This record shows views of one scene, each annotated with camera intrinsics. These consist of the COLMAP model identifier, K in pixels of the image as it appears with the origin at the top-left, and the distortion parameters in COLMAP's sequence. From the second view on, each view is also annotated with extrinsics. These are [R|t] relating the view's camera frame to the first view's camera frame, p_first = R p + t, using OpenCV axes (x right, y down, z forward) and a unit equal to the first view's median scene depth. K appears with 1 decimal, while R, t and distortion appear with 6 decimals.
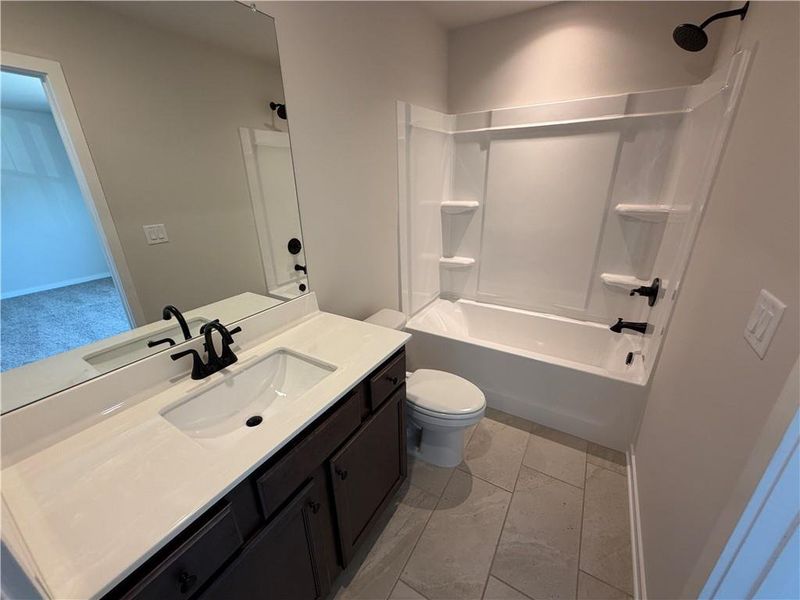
lens RADIAL K [[324.1, 0, 399.5], [0, 324.1, 297.1], [0, 0, 1]] dist [0.015586, -0.000211]
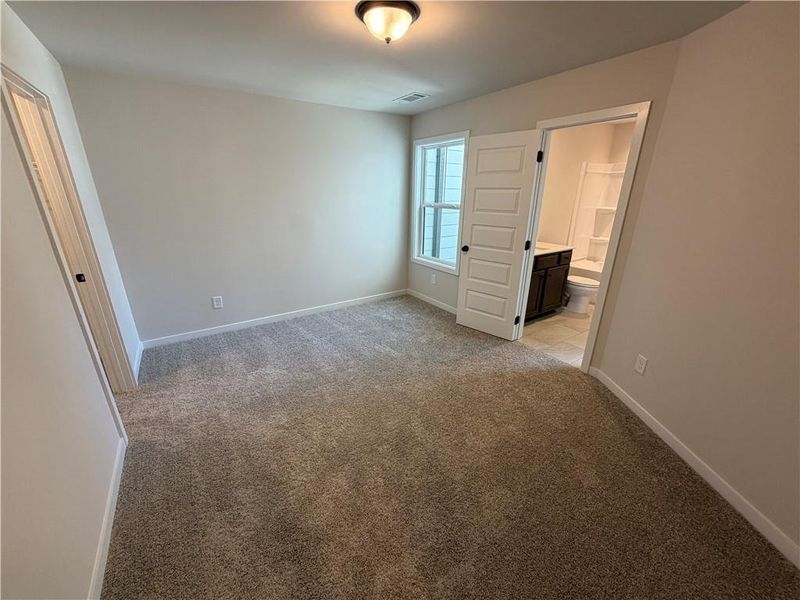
lens RADIAL K [[324.1, 0, 400.4], [0, 324.1, 301.3], [0, 0, 1]] dist [0.015586, -0.000211]
pose [[0.910804, 0.160378, -0.380413, -0.114236], [-0.171460, 0.985179, 0.004823, 0.477545], [0.375549, 0.060833, 0.924804, -1.274709]]
